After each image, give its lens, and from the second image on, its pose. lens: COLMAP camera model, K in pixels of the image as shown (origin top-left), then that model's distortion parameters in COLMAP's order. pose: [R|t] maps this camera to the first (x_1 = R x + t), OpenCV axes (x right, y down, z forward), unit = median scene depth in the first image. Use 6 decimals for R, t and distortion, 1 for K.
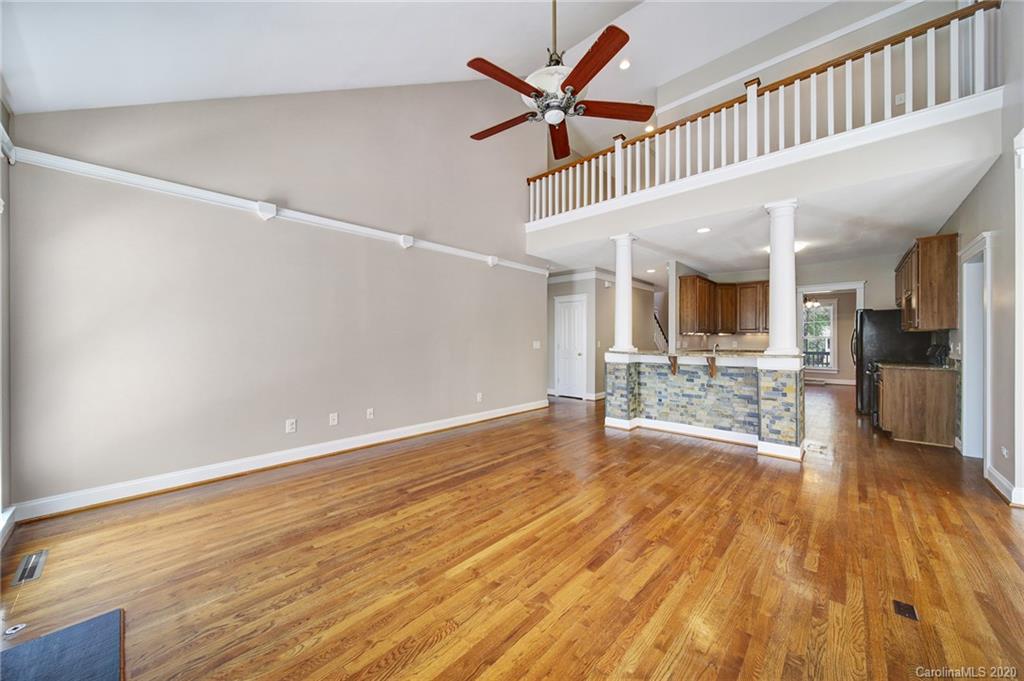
lens RADIAL K [[363.7, 0, 511.7], [0, 363.7, 340.0], [0, 0, 1]] dist [0.000371, -0.001344]
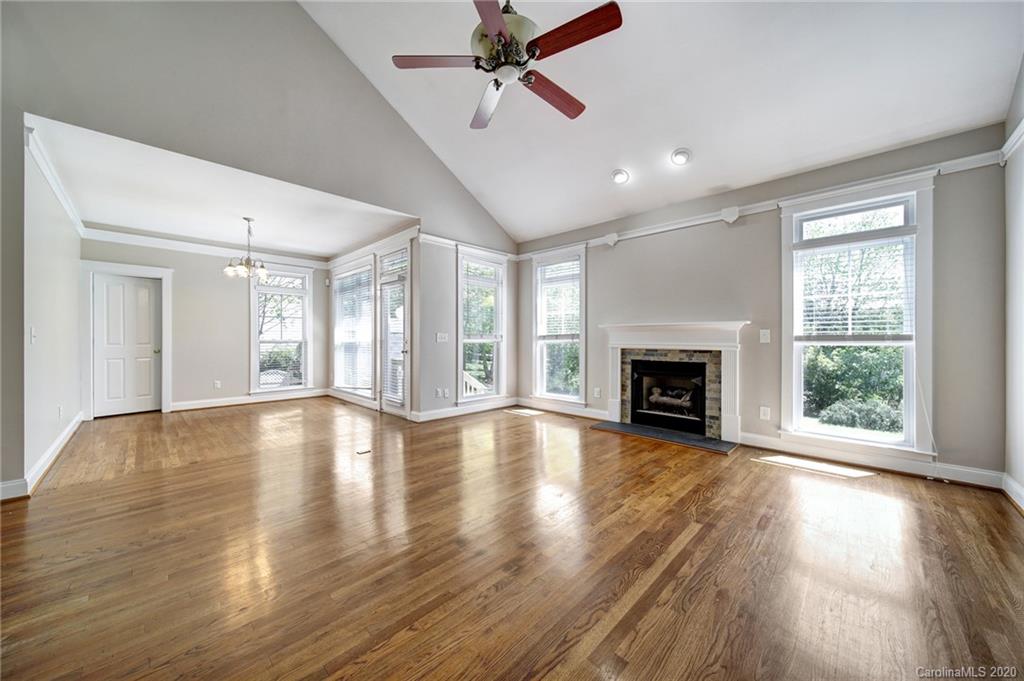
lens RADIAL K [[363.7, 0, 514.3], [0, 363.7, 338.6], [0, 0, 1]] dist [0.000371, -0.001344]
pose [[-0.999929, 0.000548, 0.011862, 0.056438], [0.000534, 0.999999, -0.001221, 0.025148], [-0.011863, -0.001215, -0.999929, 1.191707]]
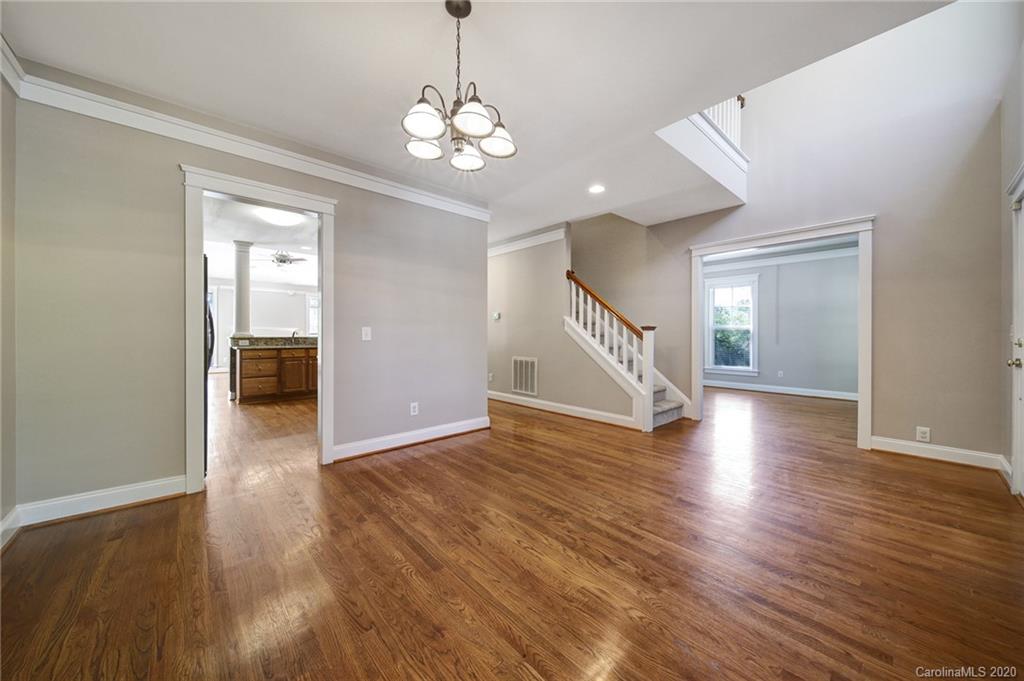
lens RADIAL K [[363.7, 0, 502.9], [0, 363.7, 332.7], [0, 0, 1]] dist [0.000371, -0.001344]
pose [[-0.102110, -0.001252, -0.994772, 2.070567], [0.000593, 0.999999, -0.001319, 0.020780], [0.994773, -0.000725, -0.102110, 2.130863]]
